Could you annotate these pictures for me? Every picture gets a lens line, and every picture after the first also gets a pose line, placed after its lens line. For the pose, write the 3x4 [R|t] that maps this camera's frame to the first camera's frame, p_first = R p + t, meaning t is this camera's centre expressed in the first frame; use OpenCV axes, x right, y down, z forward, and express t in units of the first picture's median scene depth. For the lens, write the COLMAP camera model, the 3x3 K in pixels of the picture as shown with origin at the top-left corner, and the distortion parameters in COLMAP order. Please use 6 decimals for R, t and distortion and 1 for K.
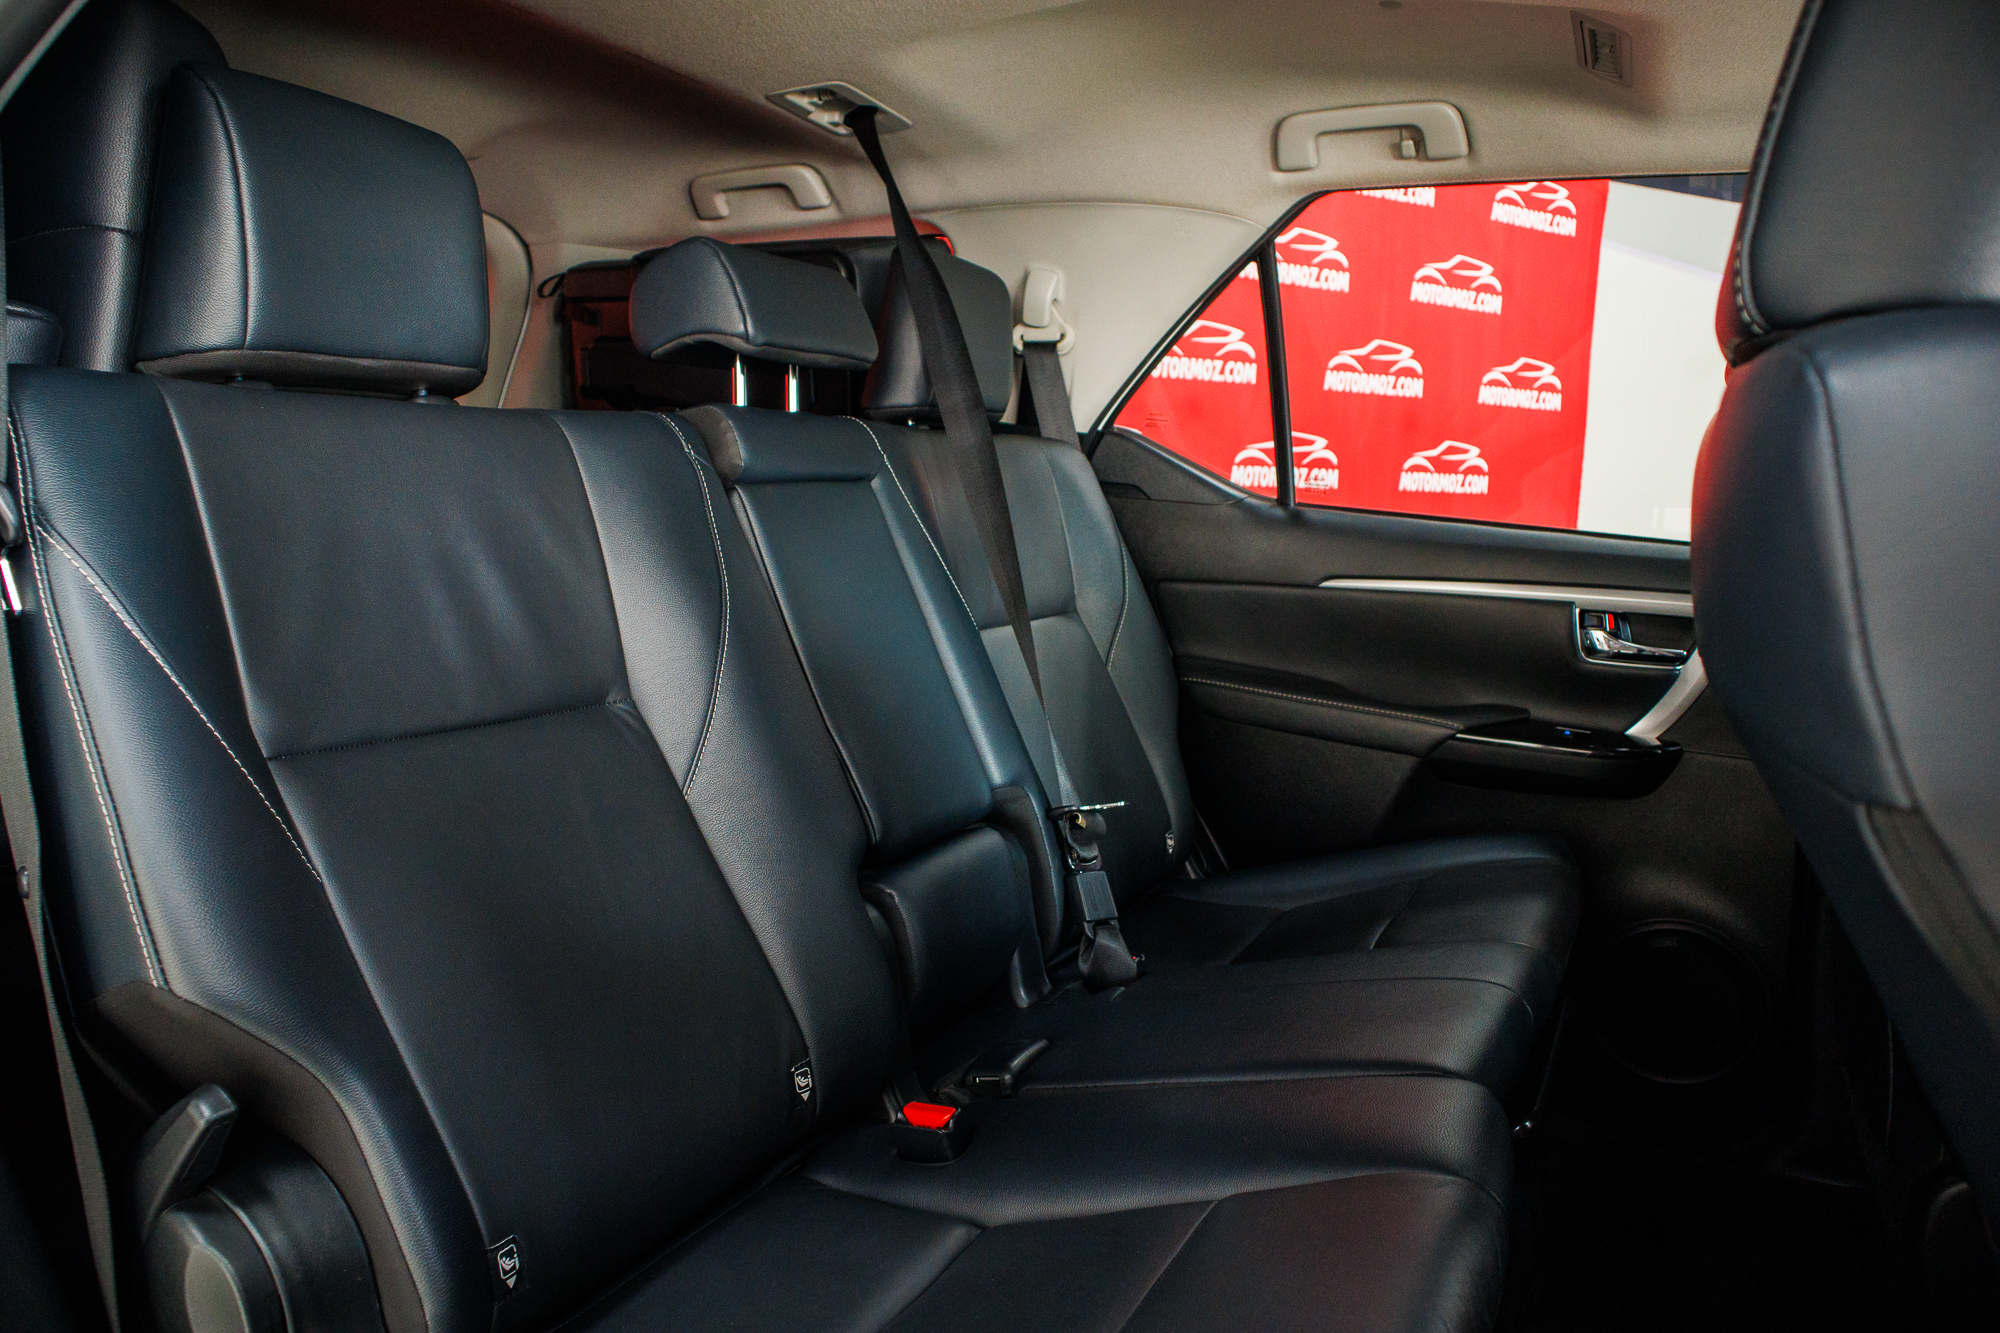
lens RADIAL K [[1396.3, 0, 1000.0], [0, 1396.3, 666.5], [0, 0, 1]] dist [-0.123247, 0.077243]
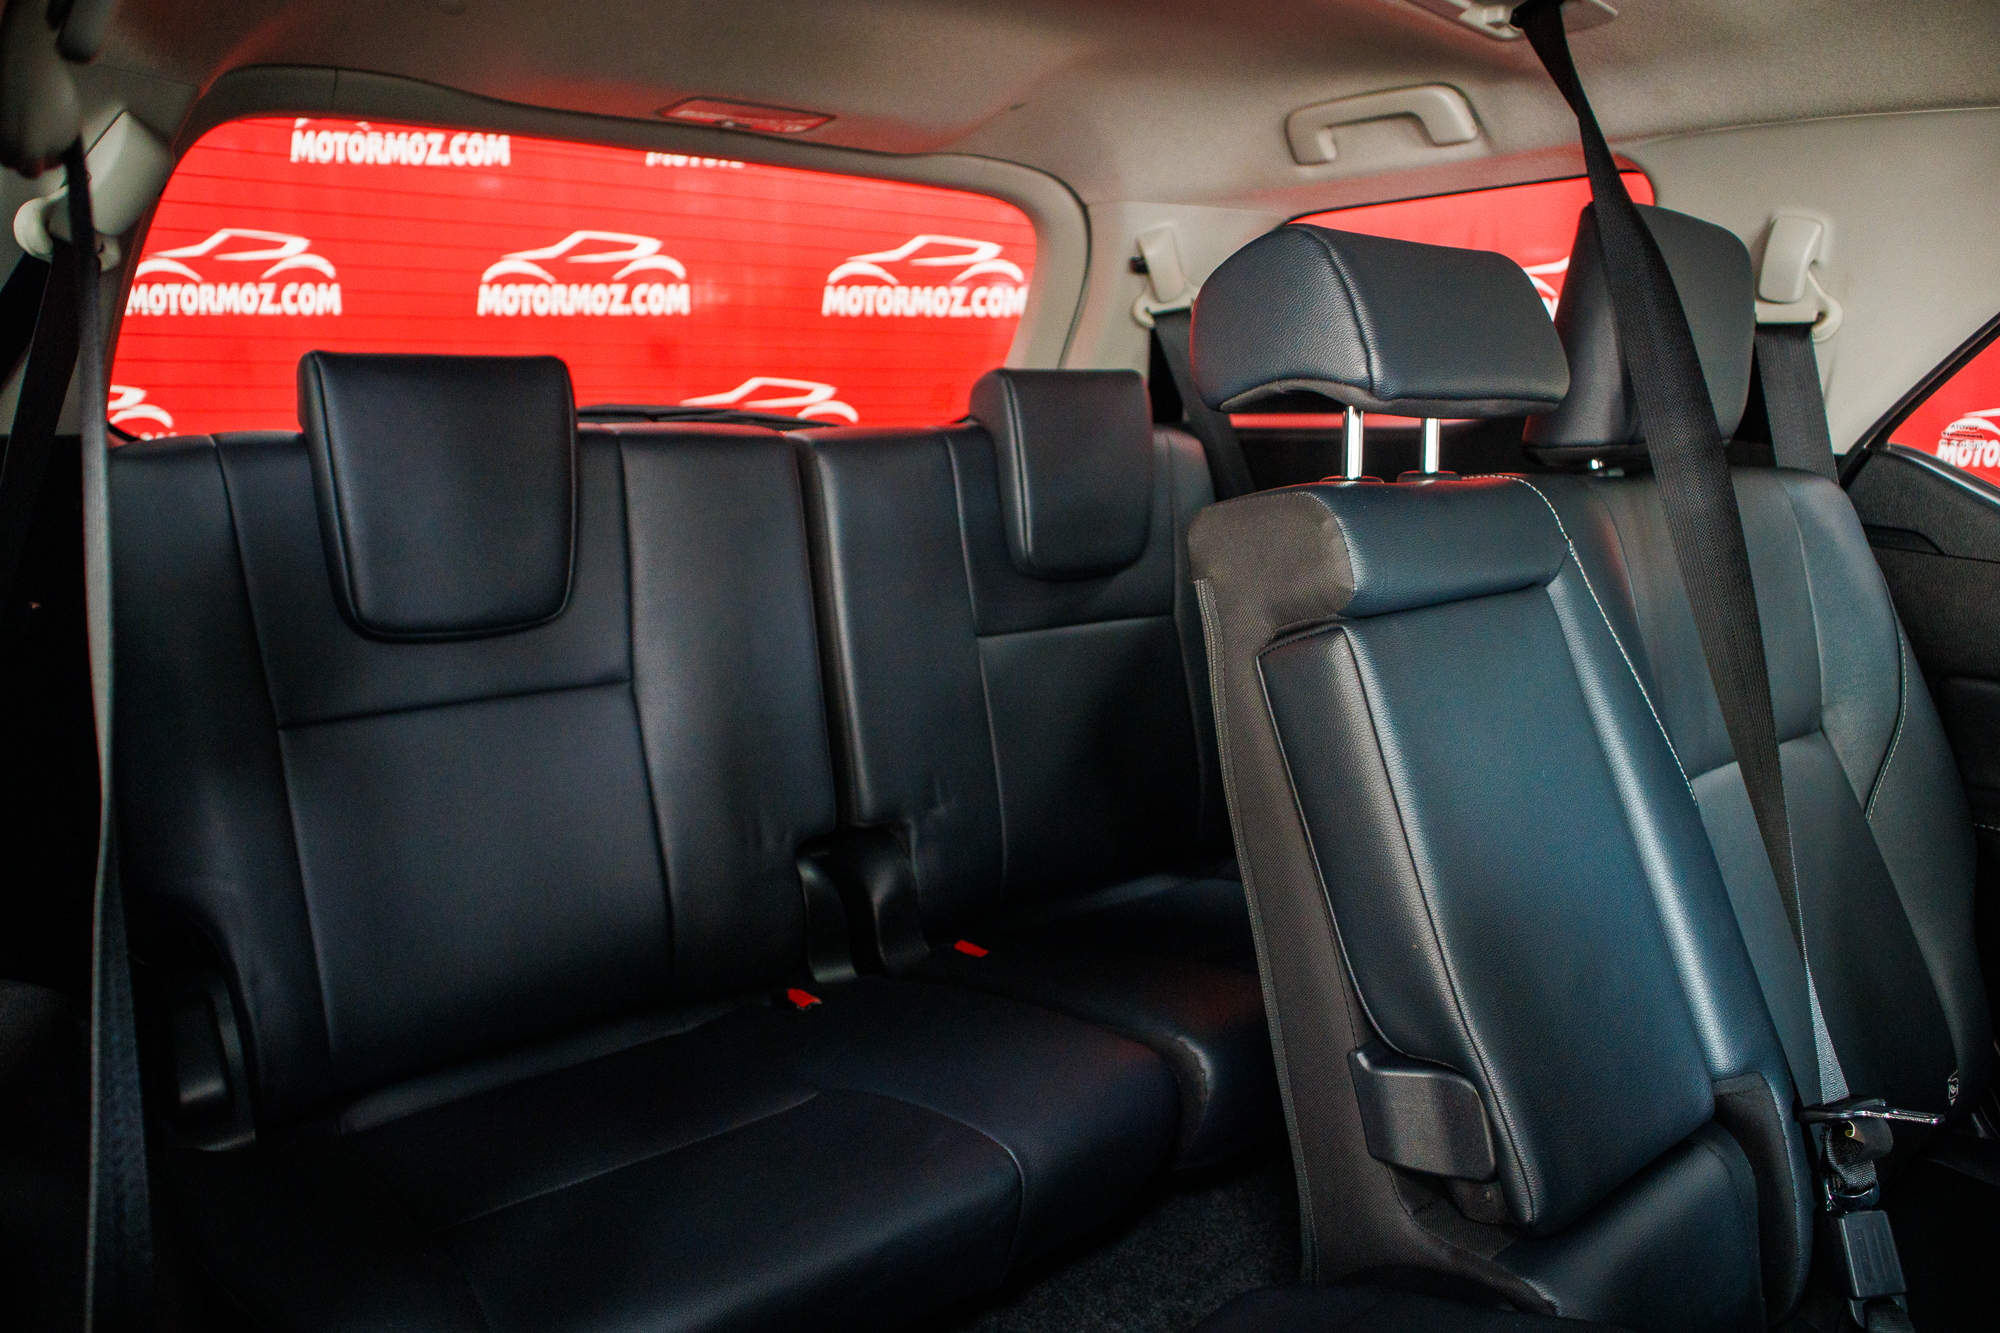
lens RADIAL K [[1396.3, 0, 1000.0], [0, 1396.3, 666.5], [0, 0, 1]] dist [-0.123247, 0.077243]
pose [[0.916094, 0.061790, -0.396175, -0.060737], [-0.038594, 0.997055, 0.066266, -0.108965], [0.399103, -0.045416, 0.915781, 0.263838]]
